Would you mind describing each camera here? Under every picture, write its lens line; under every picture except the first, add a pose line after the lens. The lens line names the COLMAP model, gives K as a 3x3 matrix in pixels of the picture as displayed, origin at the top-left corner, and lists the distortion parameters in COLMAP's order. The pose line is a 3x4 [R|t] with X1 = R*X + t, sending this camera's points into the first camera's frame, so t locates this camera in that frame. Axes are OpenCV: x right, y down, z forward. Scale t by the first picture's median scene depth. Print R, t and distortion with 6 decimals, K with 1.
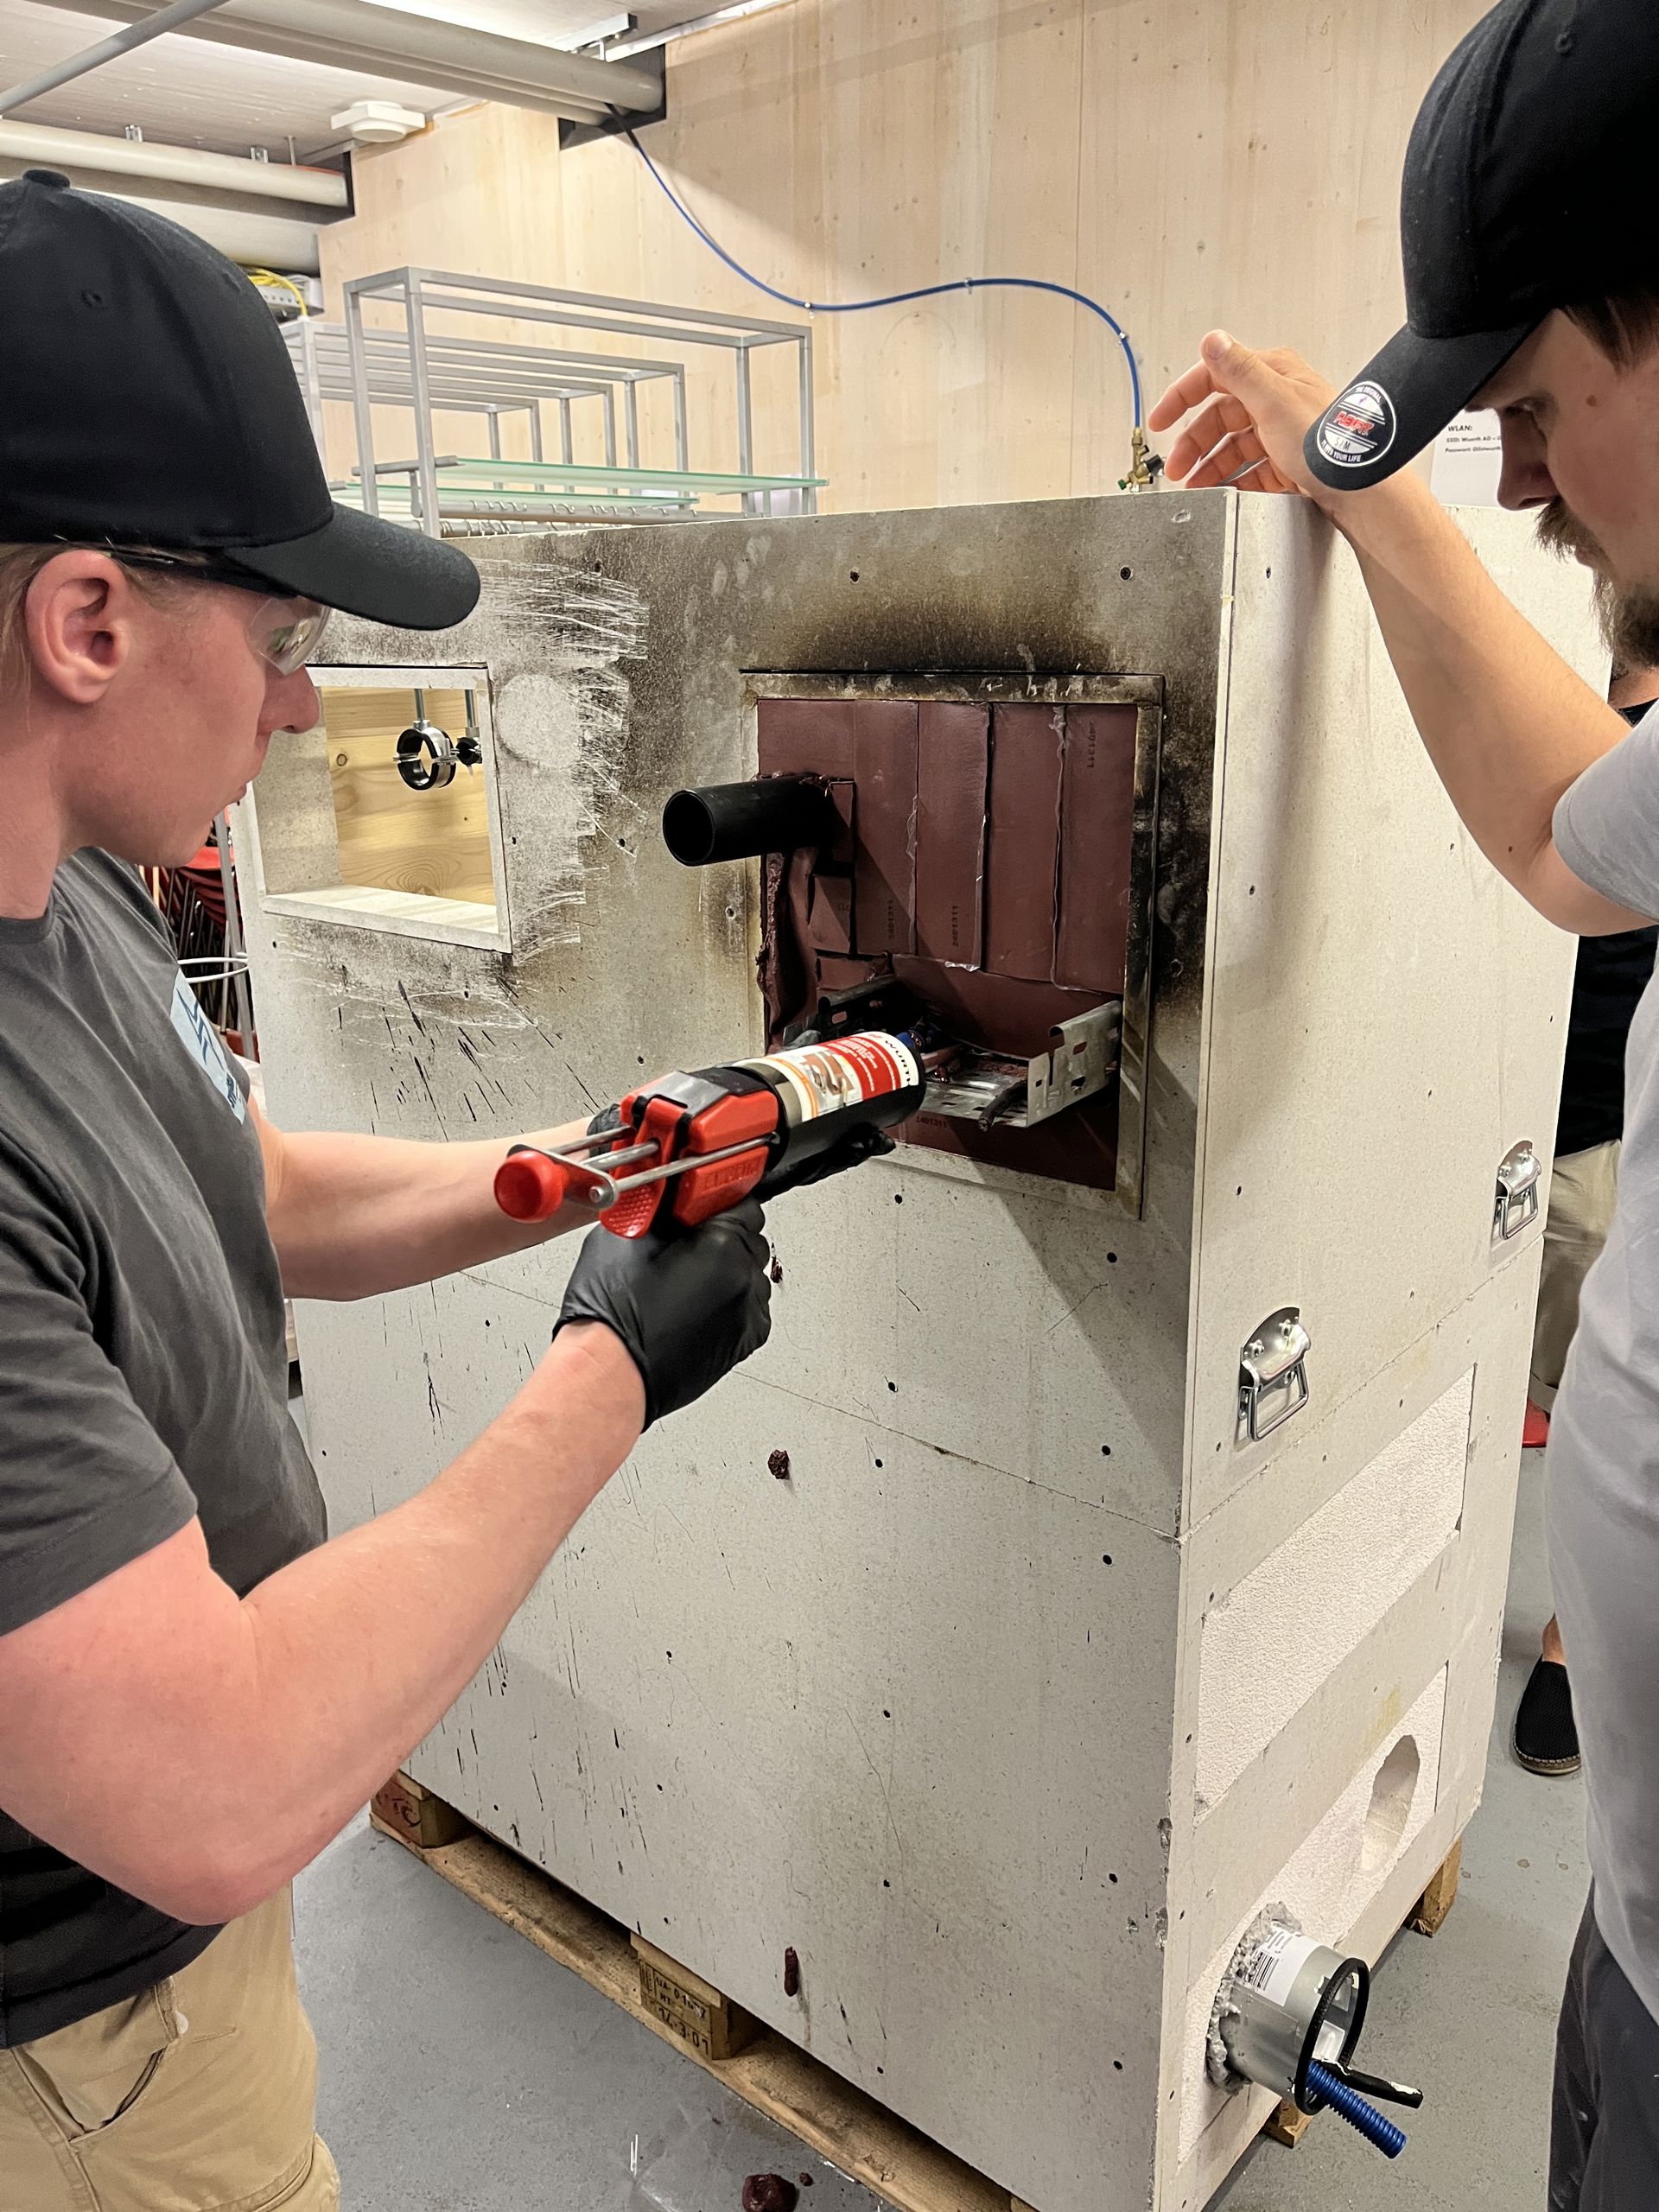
lens RADIAL K [[1674.3, 0, 829.9], [0, 1674.3, 1118.4], [0, 0, 1]] dist [0.076744, -0.101961]
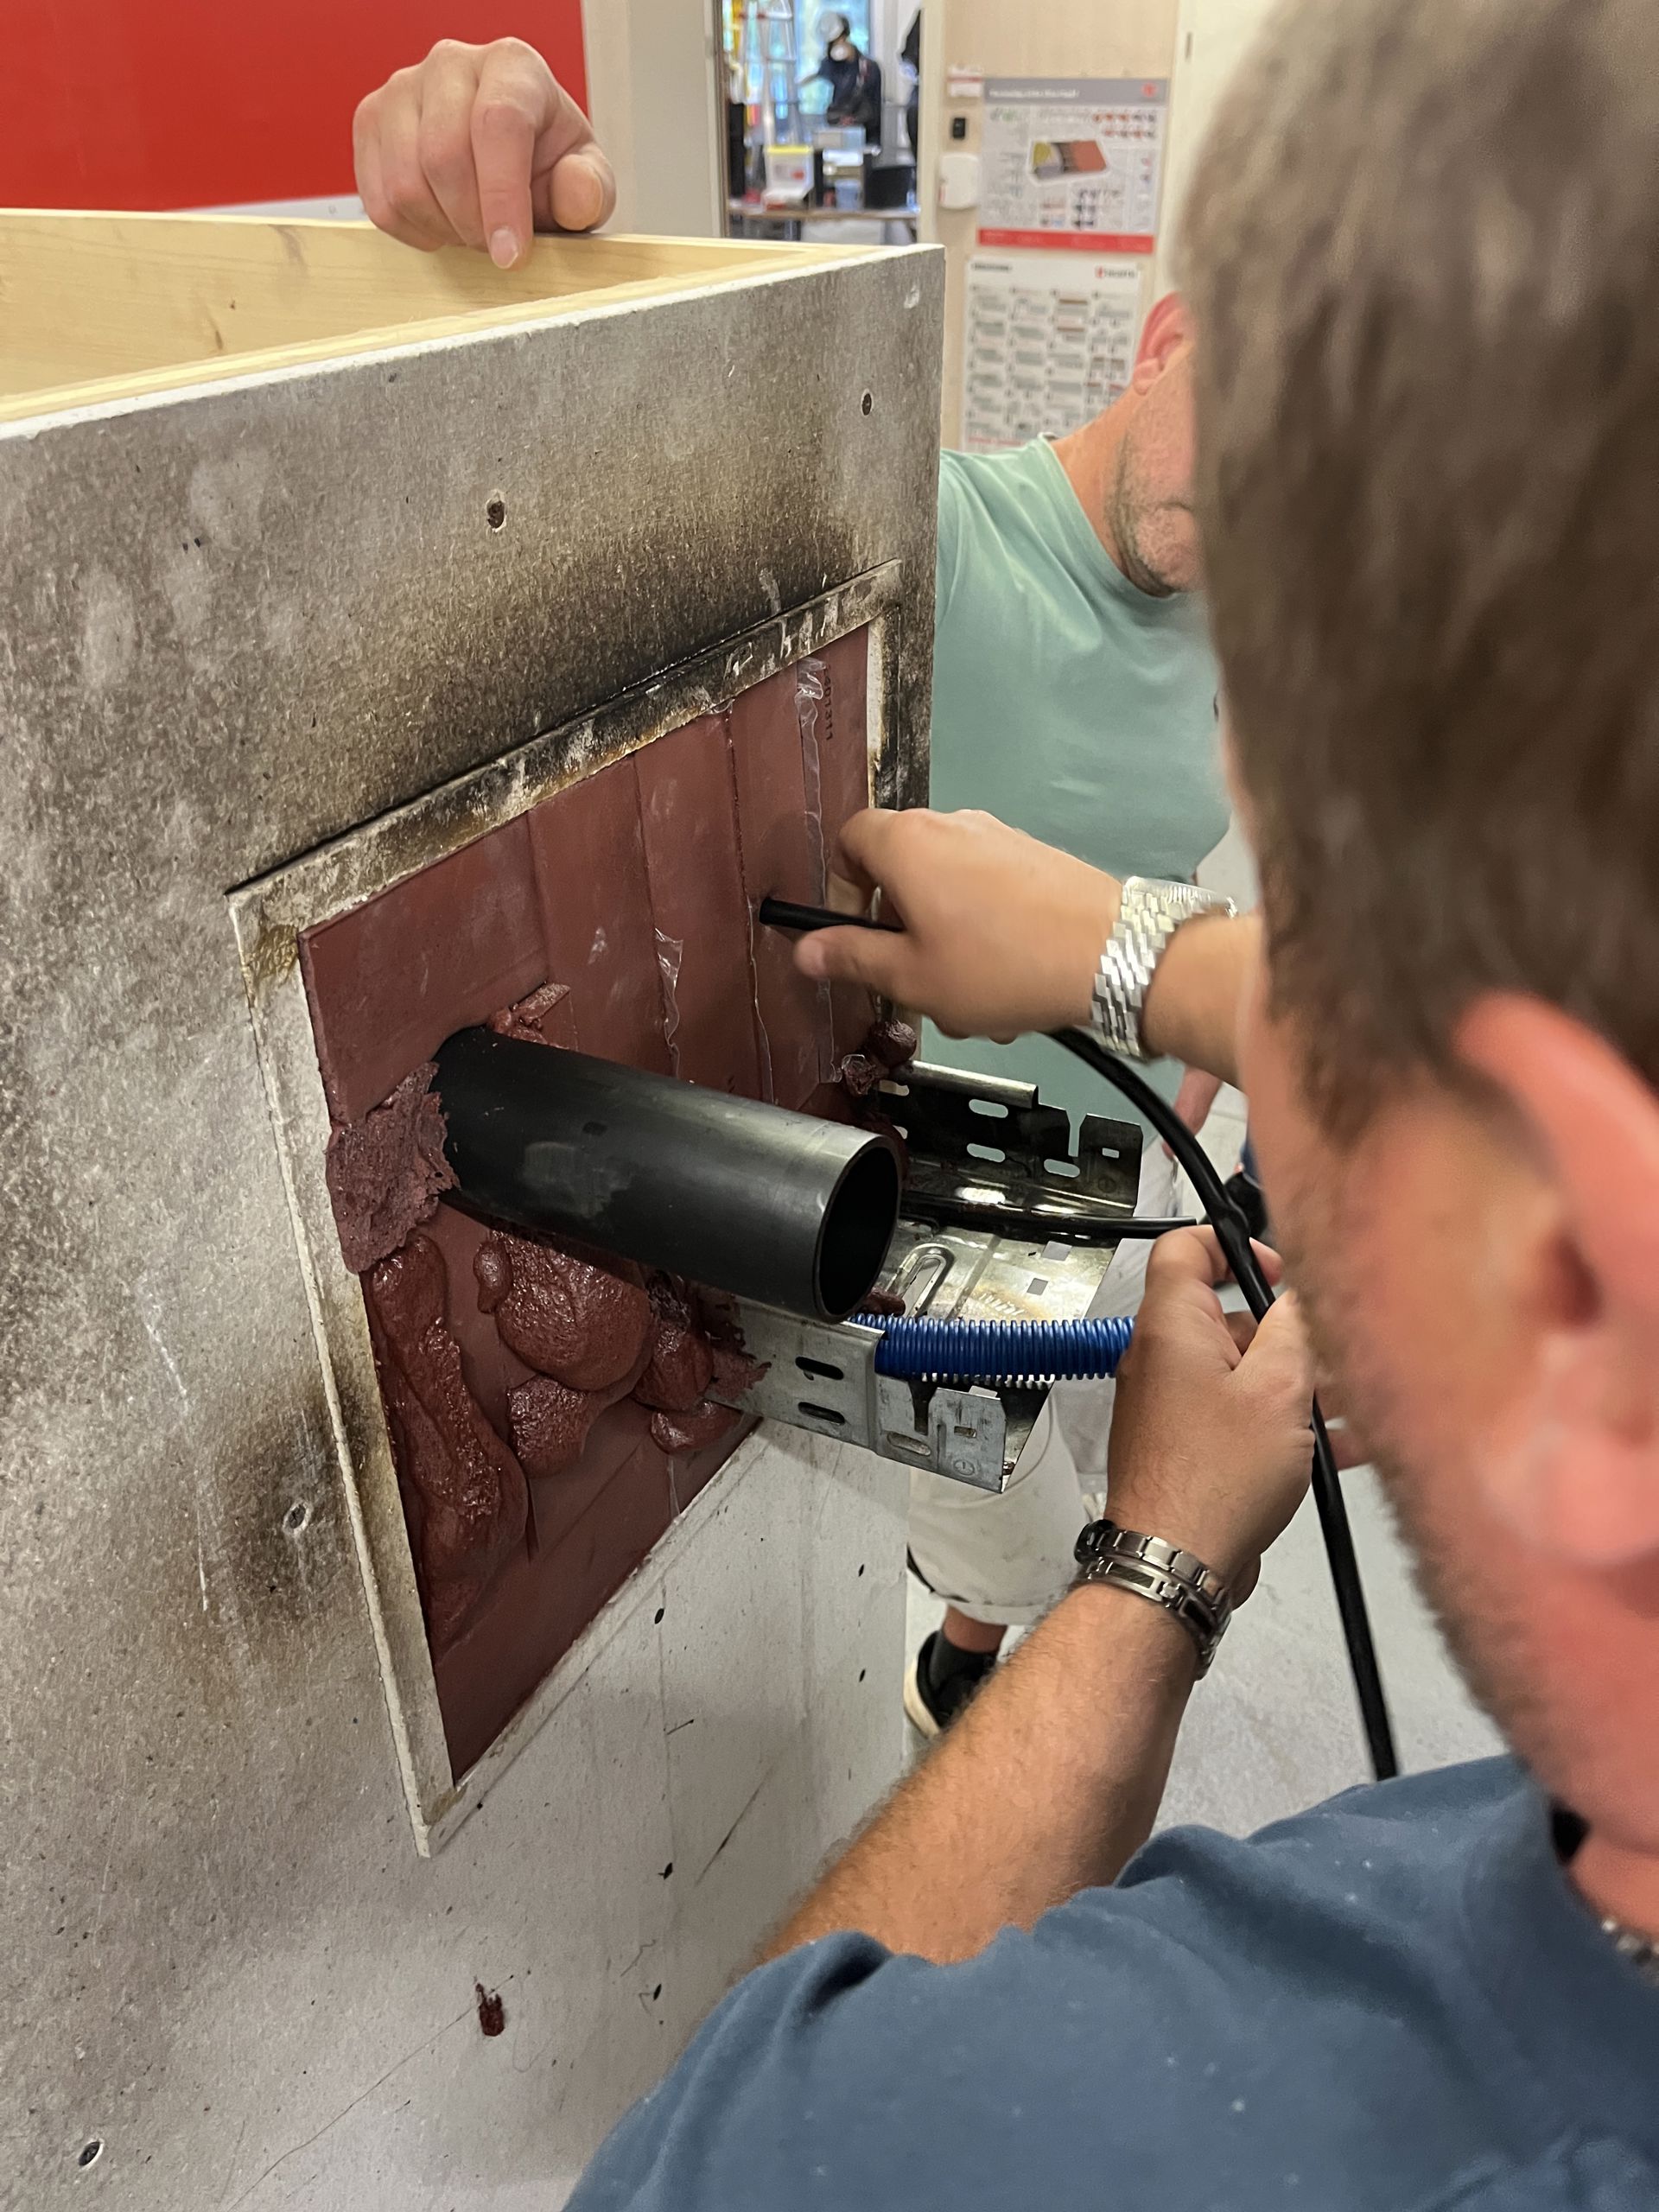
lens RADIAL K [[1674.3, 0, 821.2], [0, 1674.3, 1102.5], [0, 0, 1]] dist [0.076744, -0.101961]
pose [[-0.209003, -0.490945, 0.845749, -0.324480], [0.298354, 0.791603, 0.533244, -0.332269], [-0.931291, 0.363782, -0.018972, 0.824598]]
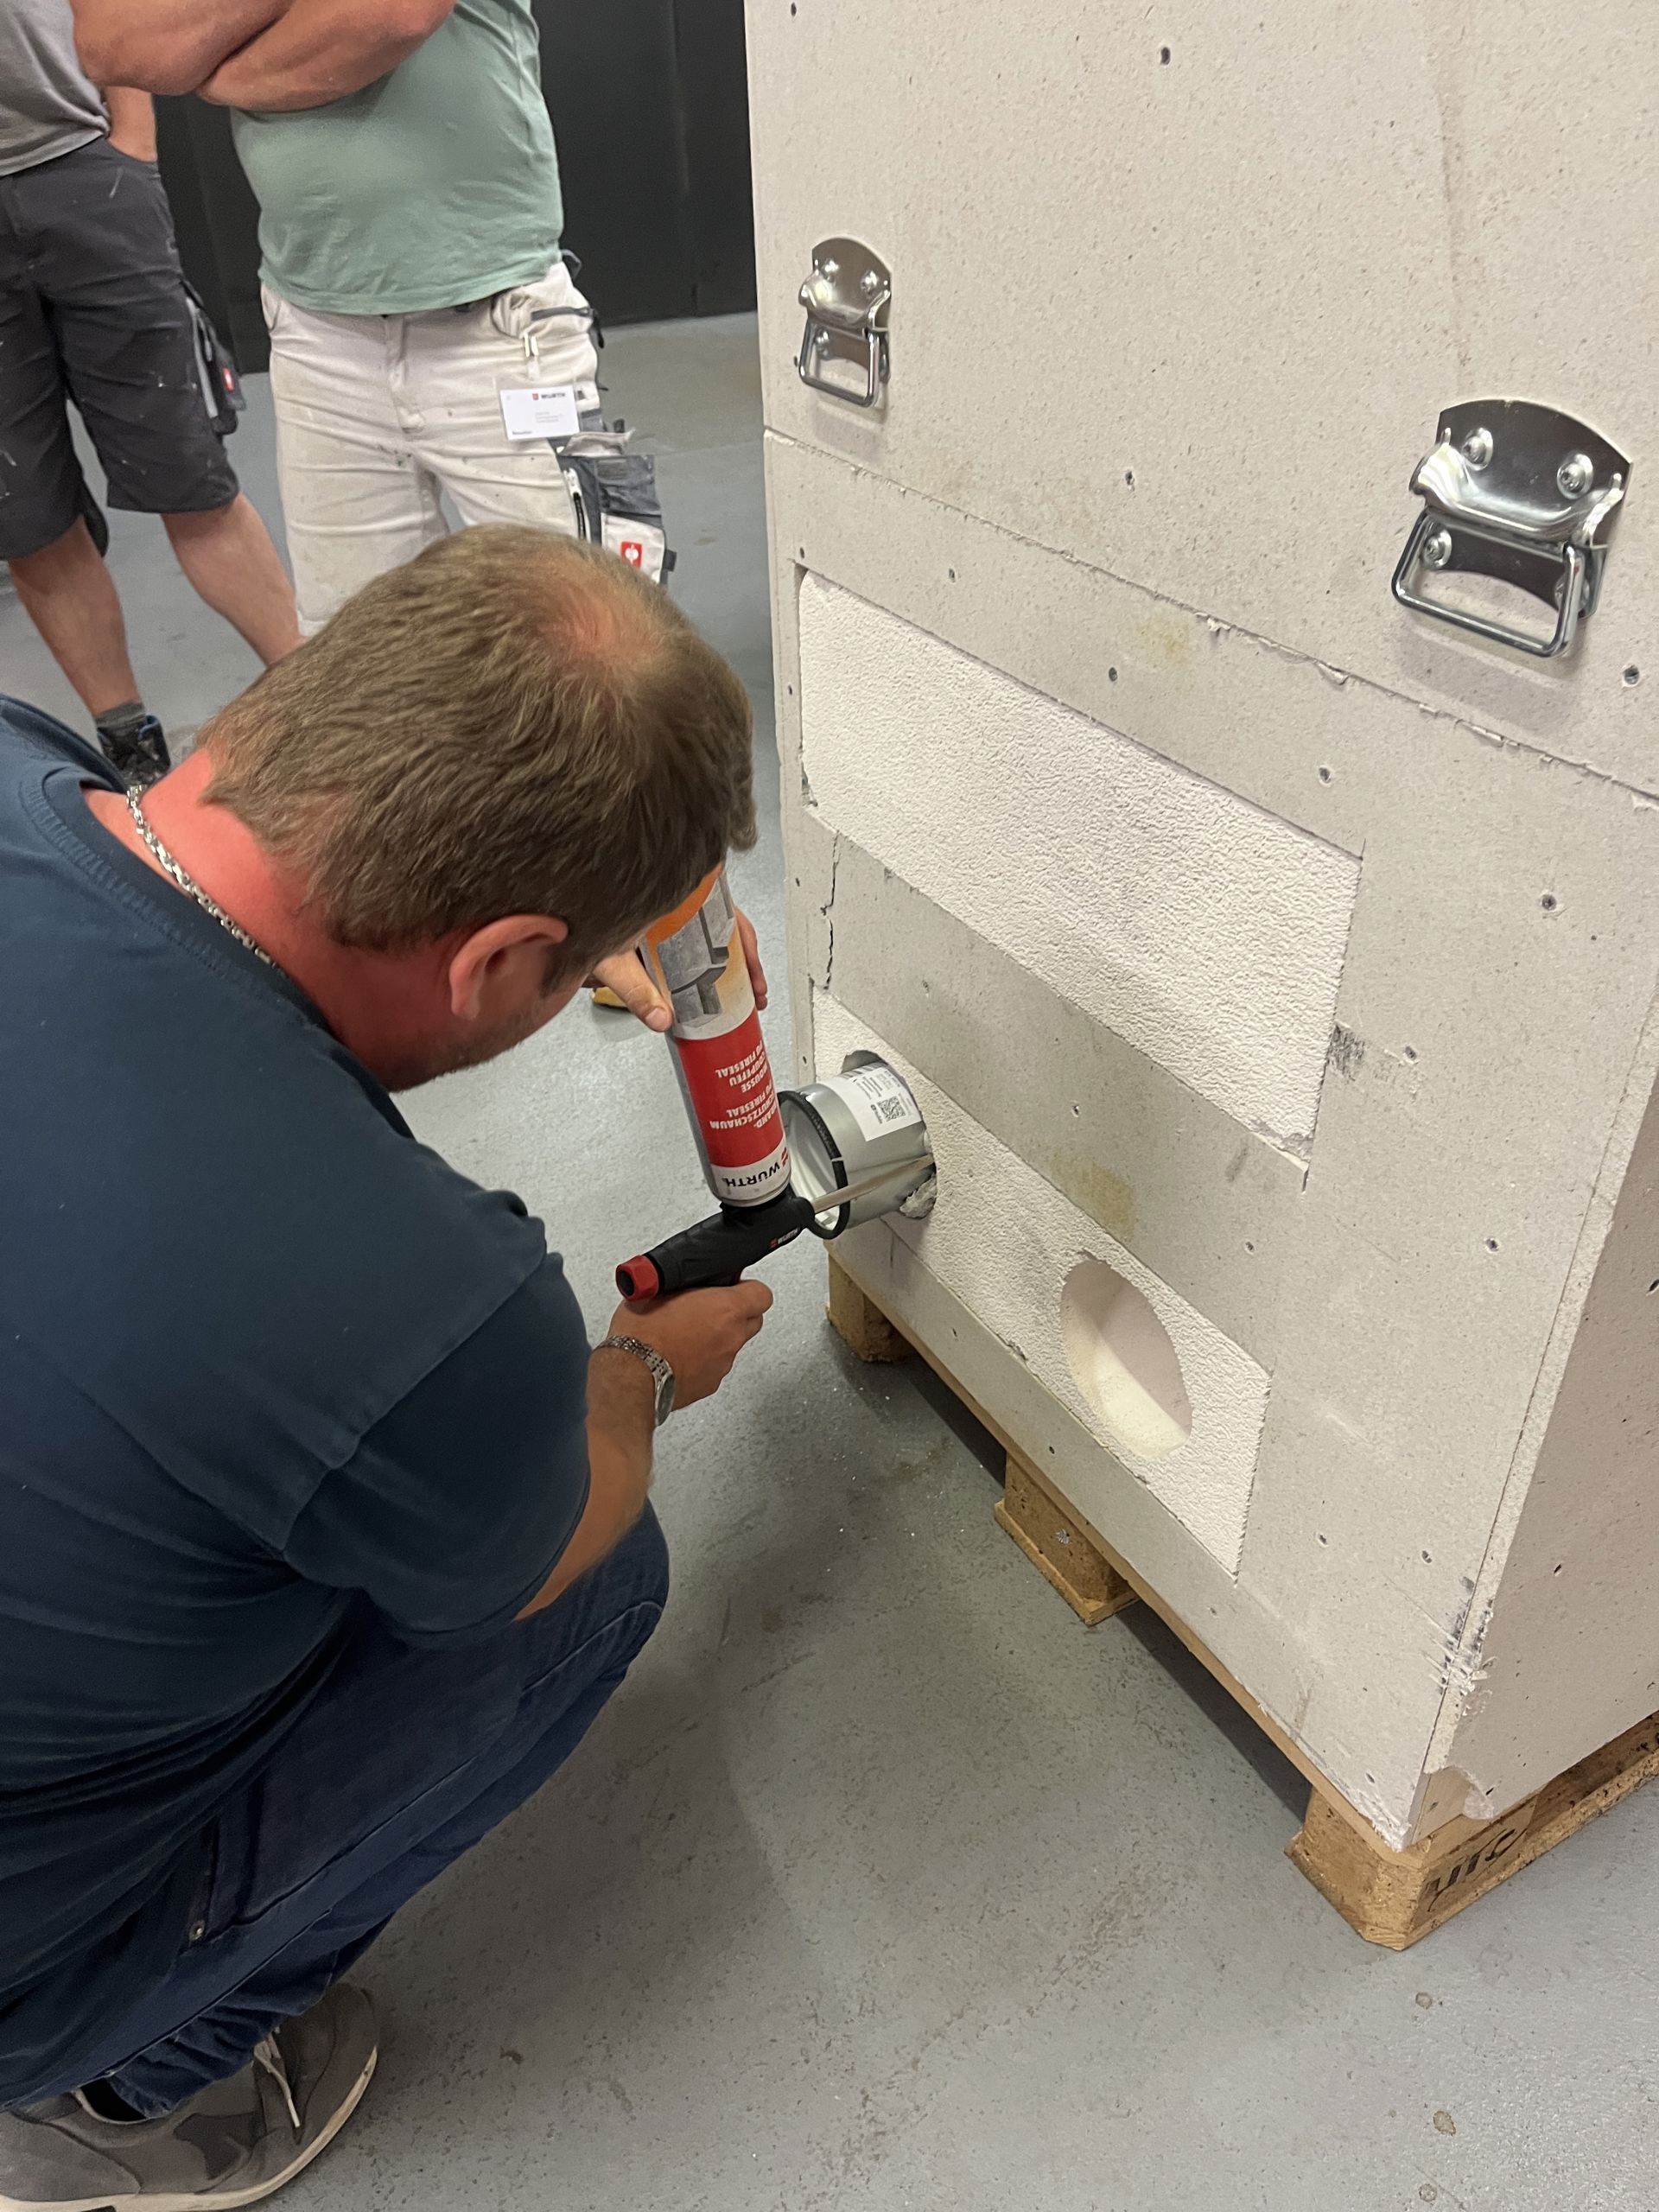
lens RADIAL K [[1674.3, 0, 820.2], [0, 1674.3, 1125.4], [0, 0, 1]] dist [0.076744, -0.101961]
pose [[-0.336056, 0.572515, -0.747859, 0.987321], [-0.241399, 0.715157, 0.655955, -0.097736], [0.910381, 0.400970, -0.102128, 1.094981]]
